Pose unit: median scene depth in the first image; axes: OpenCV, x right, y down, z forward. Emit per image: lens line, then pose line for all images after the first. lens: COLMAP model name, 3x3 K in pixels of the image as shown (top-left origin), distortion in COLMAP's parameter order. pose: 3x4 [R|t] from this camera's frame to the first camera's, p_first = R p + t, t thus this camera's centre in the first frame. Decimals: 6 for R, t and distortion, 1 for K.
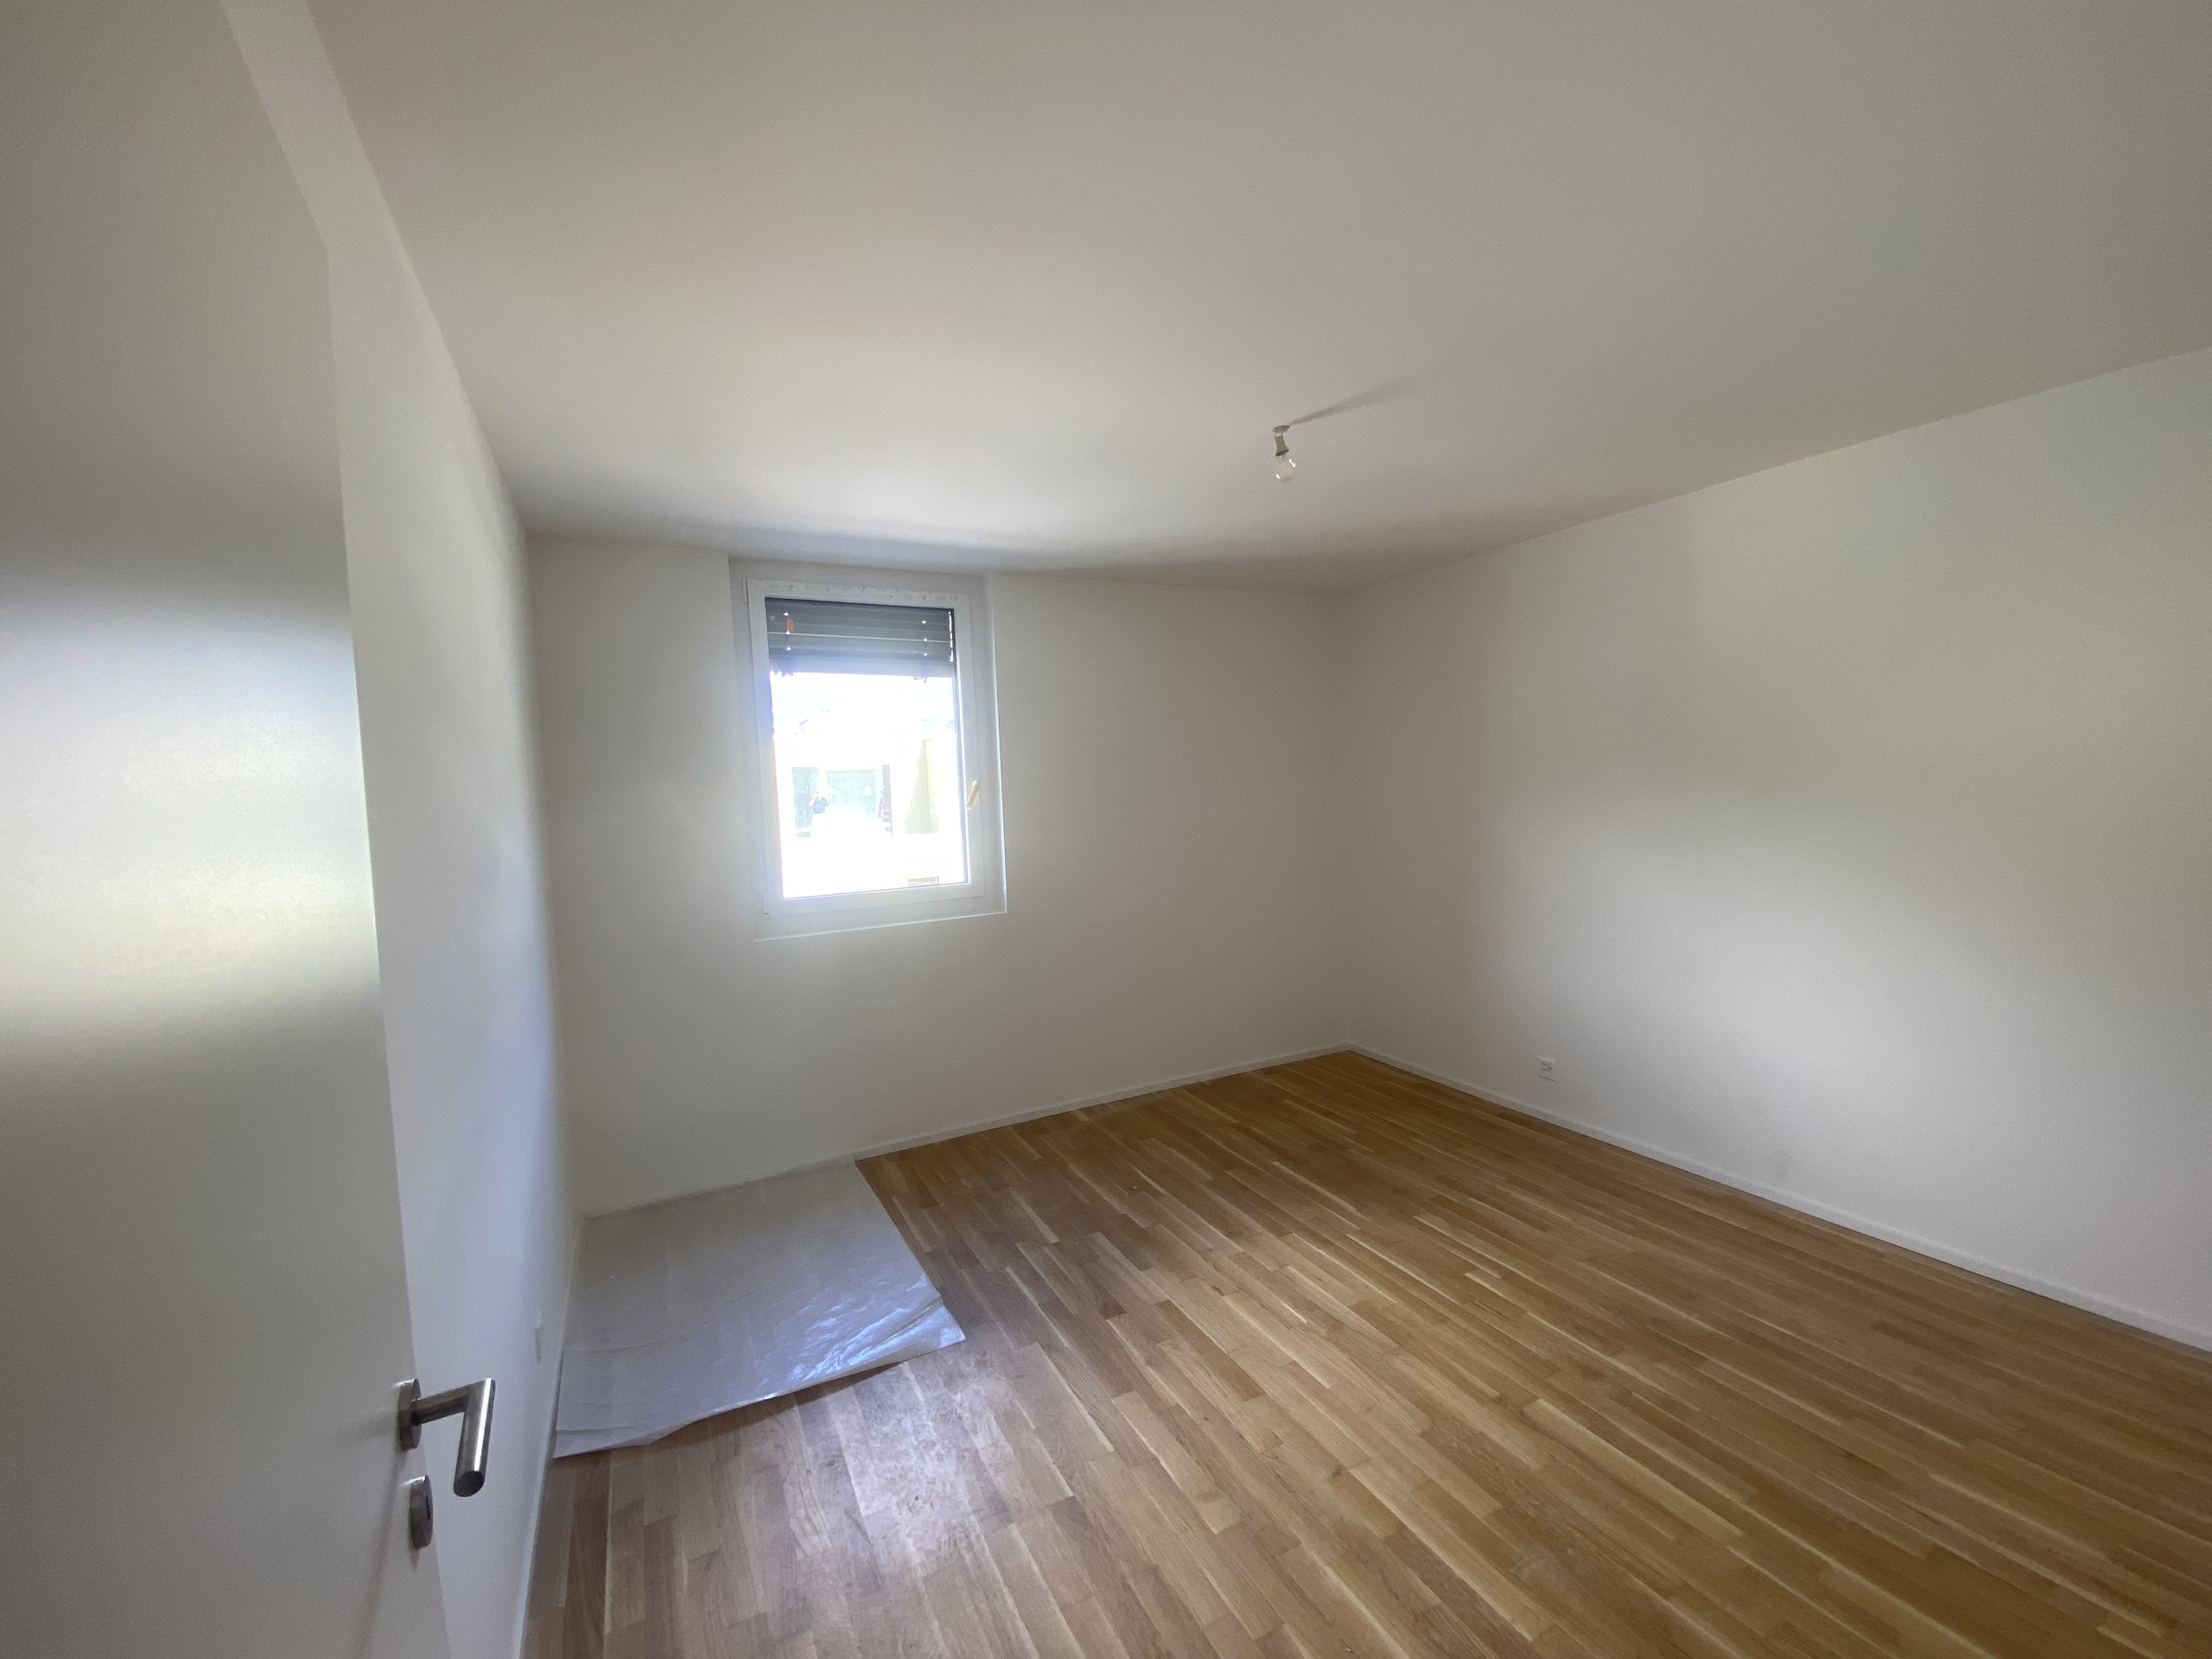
lens RADIAL K [[891.4, 0, 1102.0], [0, 891.4, 834.6], [0, 0, 1]] dist [-0.001600, -0.012956]
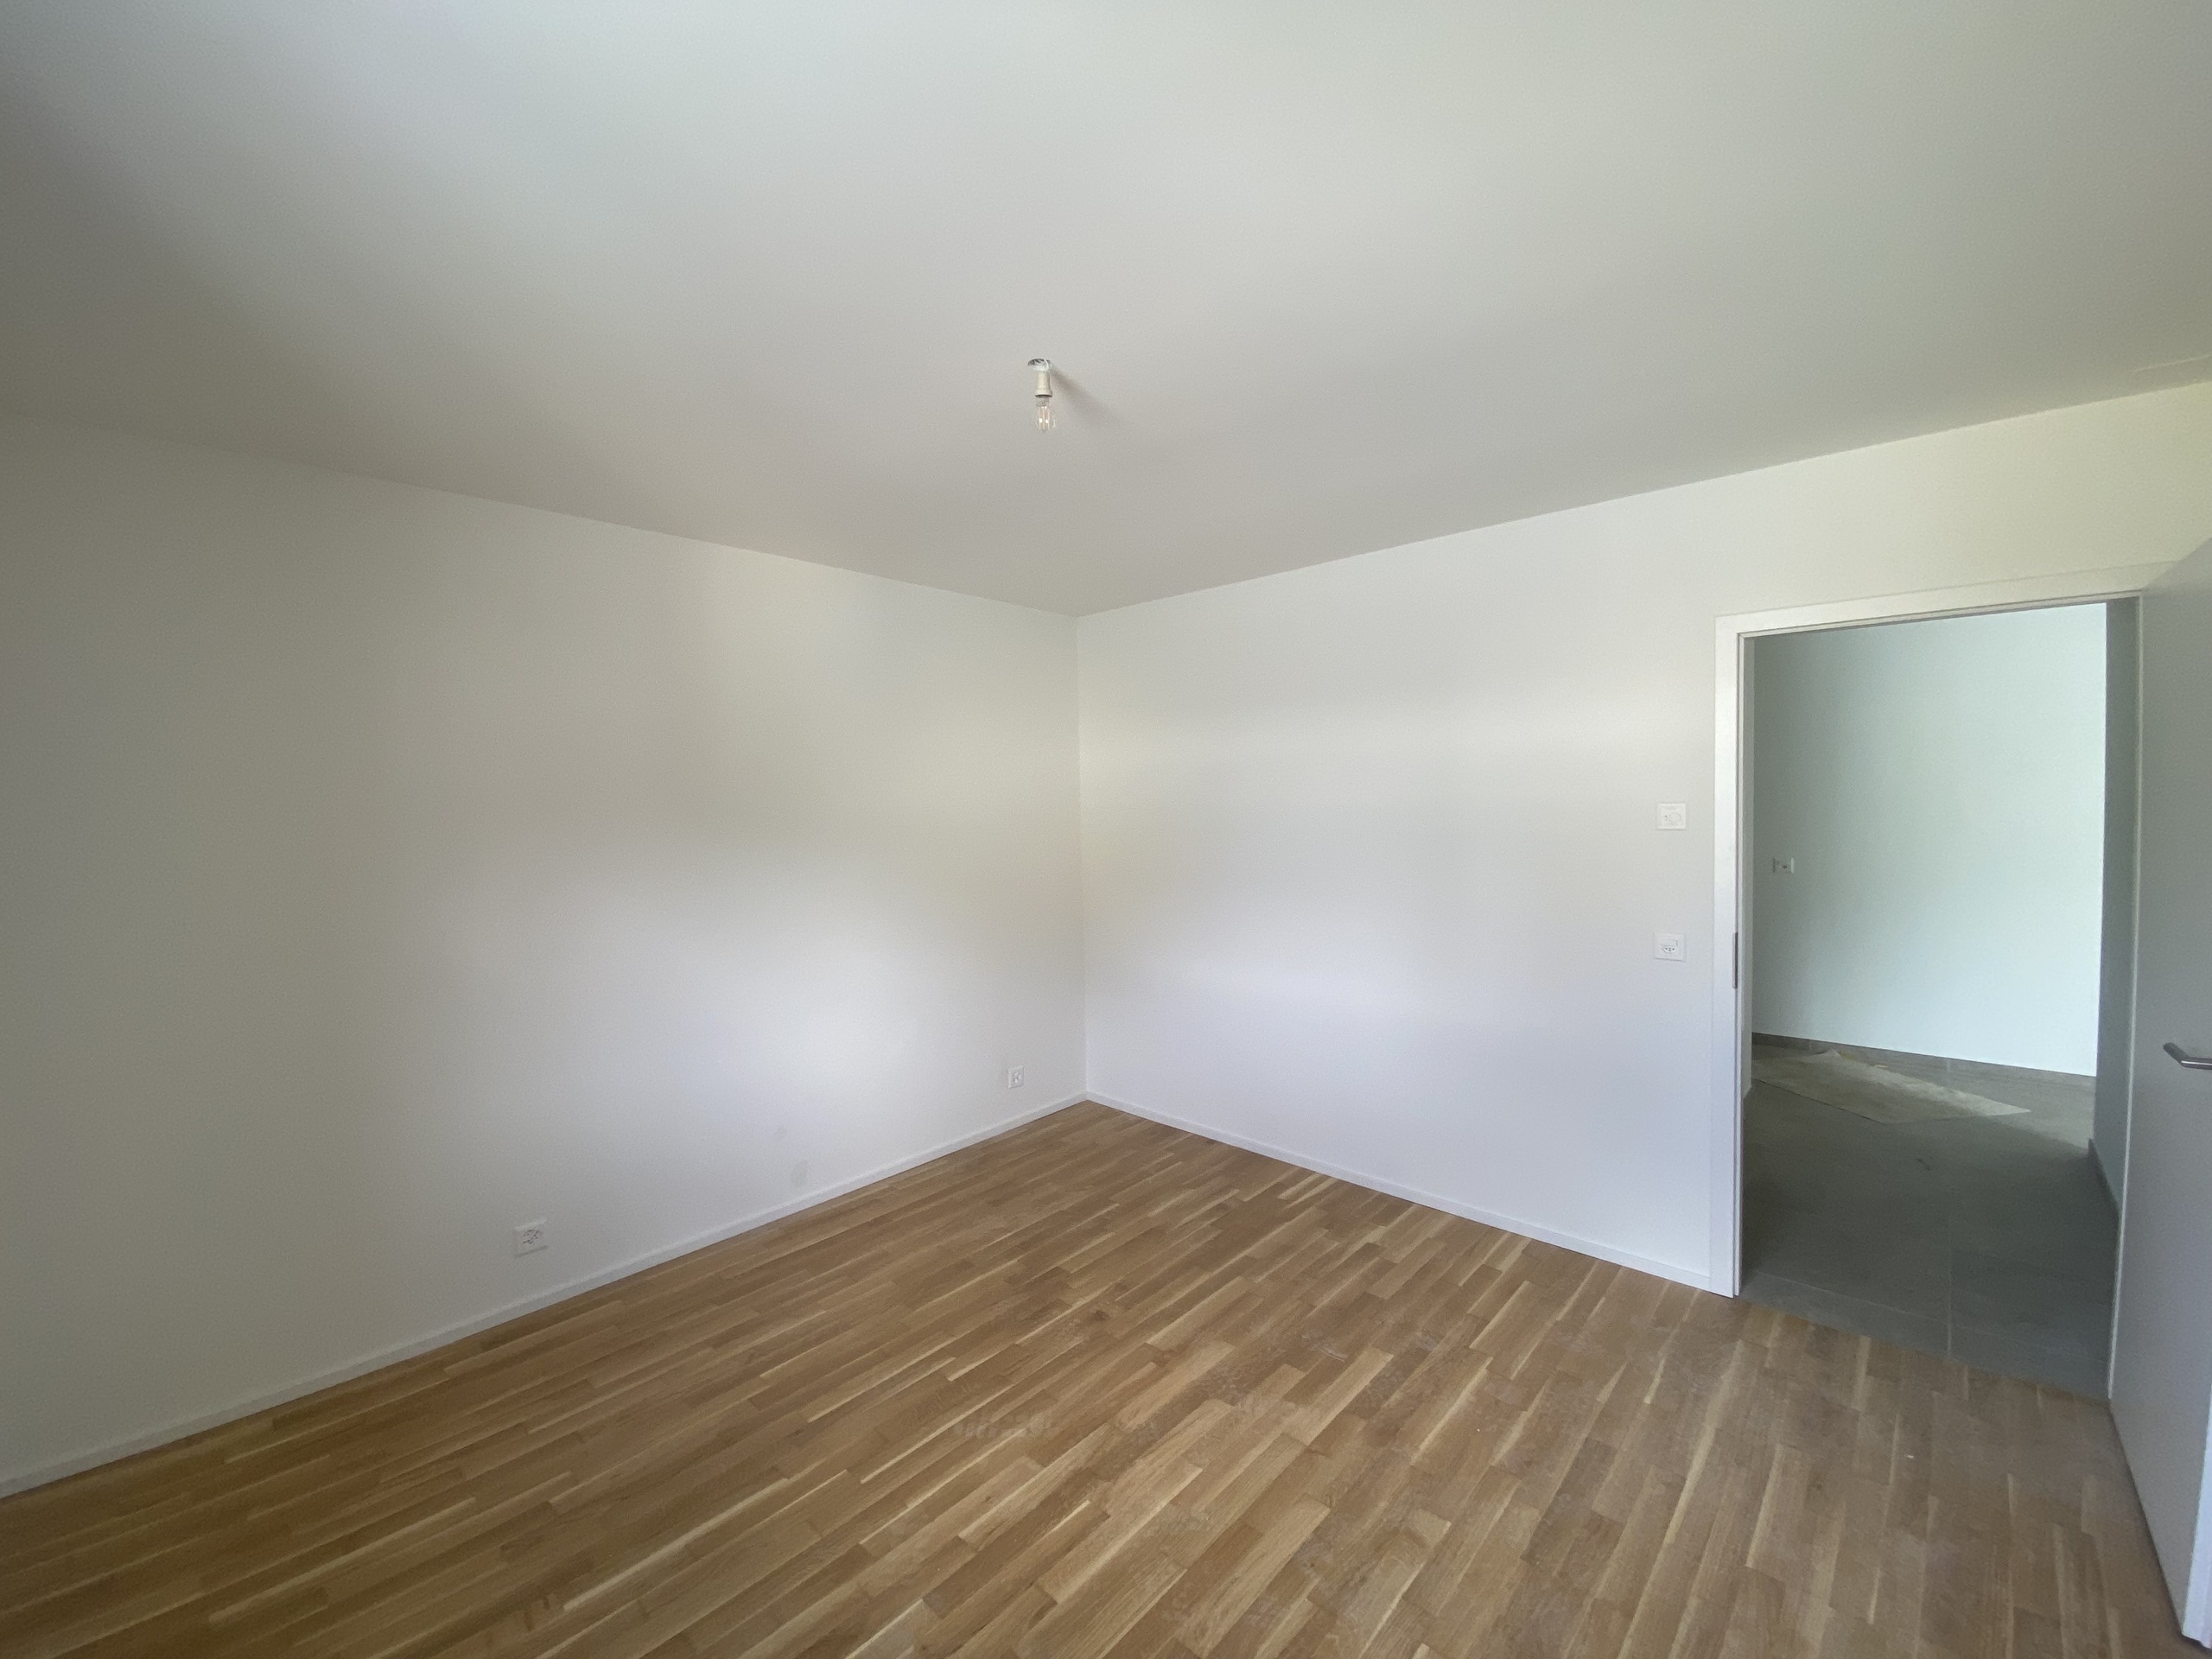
lens RADIAL K [[919.3, 0, 1106.0], [0, 919.3, 829.5], [0, 0, 1]] dist [-0.000655, -0.014883]
pose [[-0.347741, 0.008378, 0.937553, -0.547704], [0.097289, 0.994885, 0.027194, -0.057666], [-0.932529, 0.100670, -0.346777, 1.247202]]
